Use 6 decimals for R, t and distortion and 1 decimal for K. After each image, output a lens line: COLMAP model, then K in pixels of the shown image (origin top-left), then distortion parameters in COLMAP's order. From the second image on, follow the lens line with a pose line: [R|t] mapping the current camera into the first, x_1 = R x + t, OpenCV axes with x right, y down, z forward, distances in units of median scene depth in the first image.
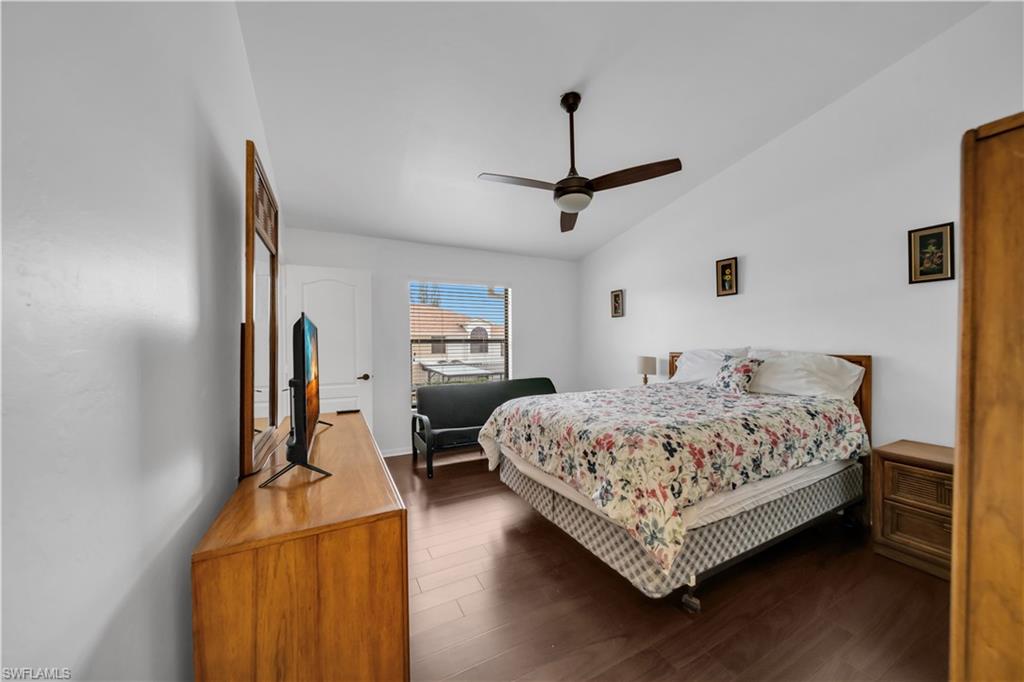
lens RADIAL K [[349.1, 0, 512.0], [0, 349.1, 341.0], [0, 0, 1]] dist [0.000152, 0.000004]
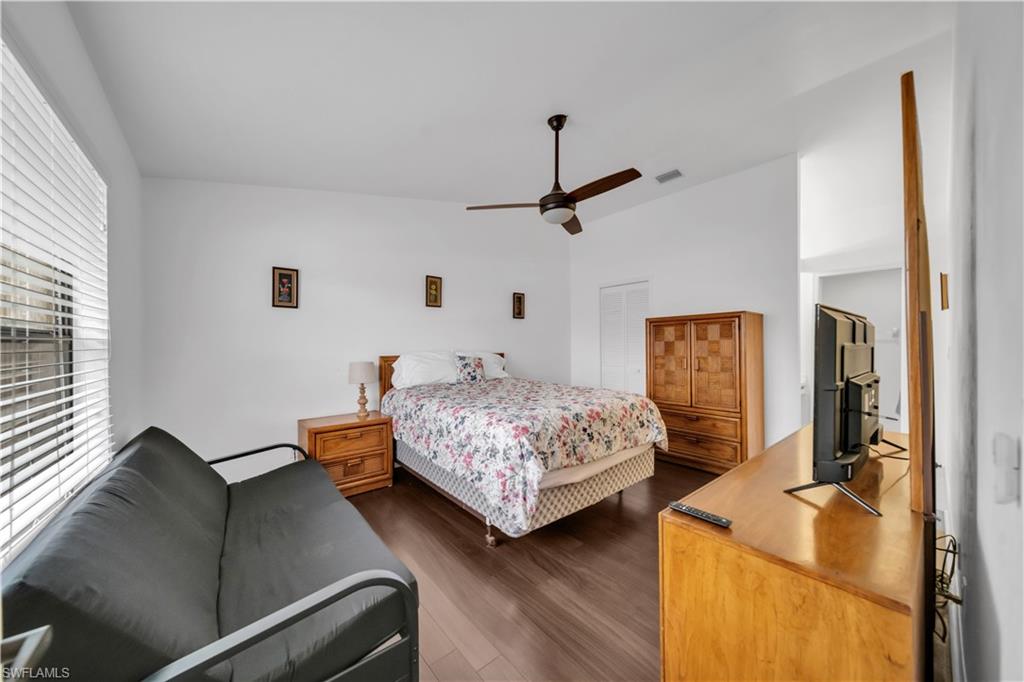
lens RADIAL K [[349.1, 0, 512.0], [0, 349.1, 341.0], [0, 0, 1]] dist [0.000152, 0.000004]
pose [[-0.210094, 0.030835, 0.977195, -0.694314], [0.005411, 0.999524, -0.030376, 0.028661], [-0.977666, -0.001094, -0.210161, 1.133710]]
